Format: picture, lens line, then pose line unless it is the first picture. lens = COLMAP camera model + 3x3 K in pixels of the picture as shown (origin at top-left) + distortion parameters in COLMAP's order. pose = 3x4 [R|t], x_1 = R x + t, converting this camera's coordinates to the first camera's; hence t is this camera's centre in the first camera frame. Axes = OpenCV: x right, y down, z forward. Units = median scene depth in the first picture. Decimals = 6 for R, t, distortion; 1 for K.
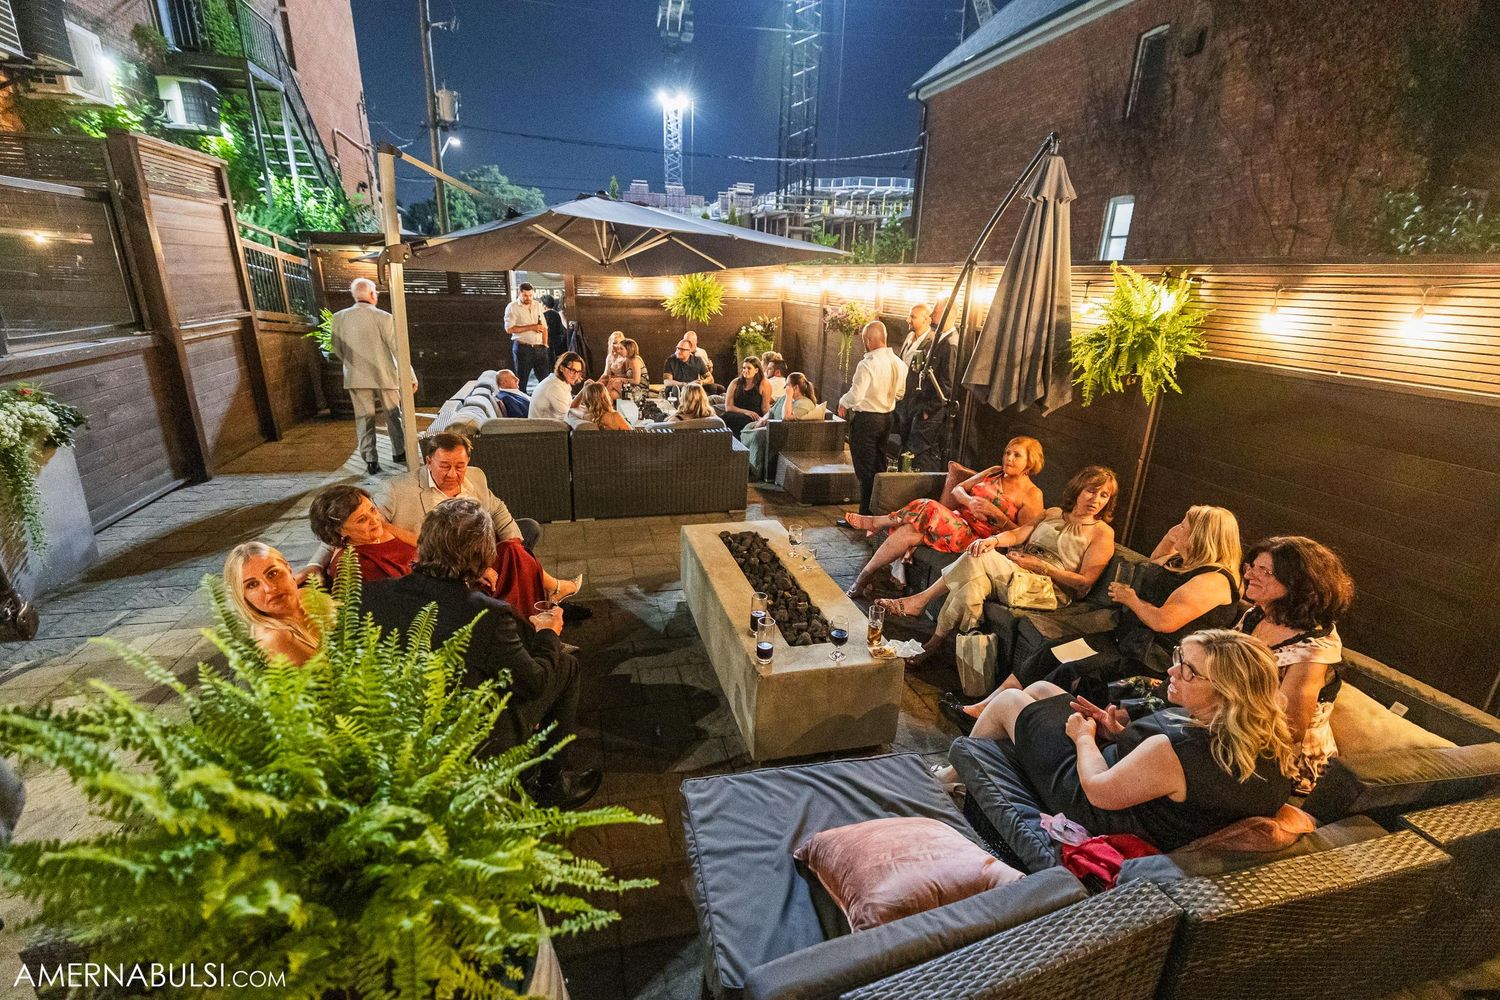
lens RADIAL K [[667.1, 0, 749.4], [0, 667.1, 505.0], [0, 0, 1]] dist [-0.002311, -0.000360]
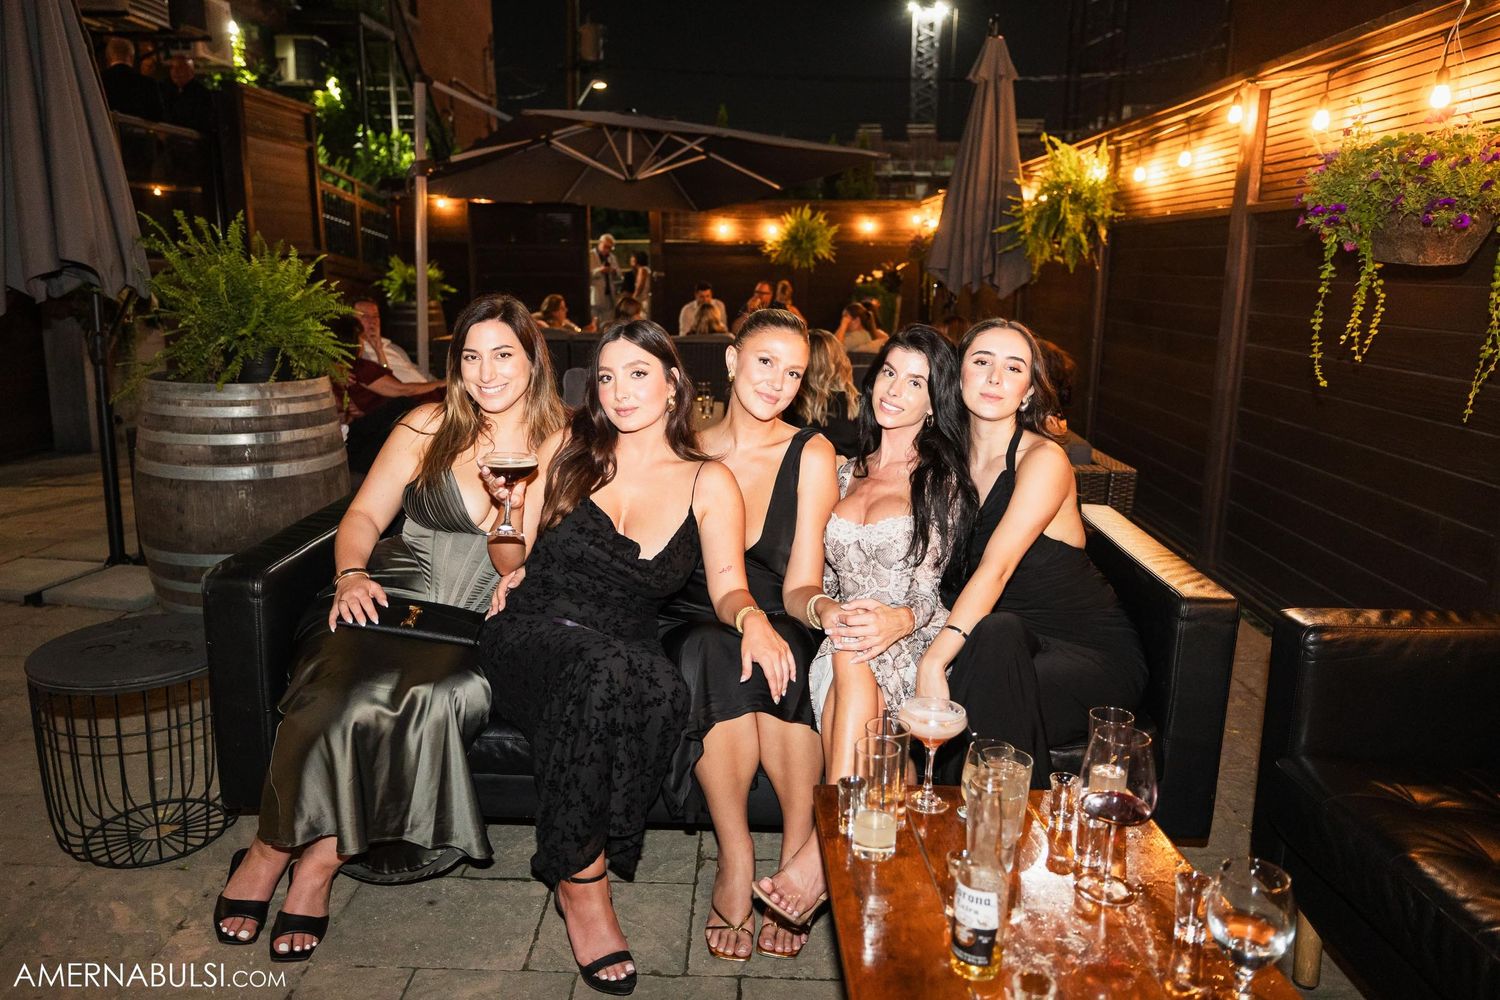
lens RADIAL K [[1082.2, 0, 748.7], [0, 1082.2, 496.7], [0, 0, 1]] dist [0.008010, 0.003495]
pose [[0.959039, 0.036766, -0.280878, 0.257445], [-0.071761, 0.990730, -0.115341, 0.166268], [0.274034, 0.130772, 0.952788, -0.249967]]
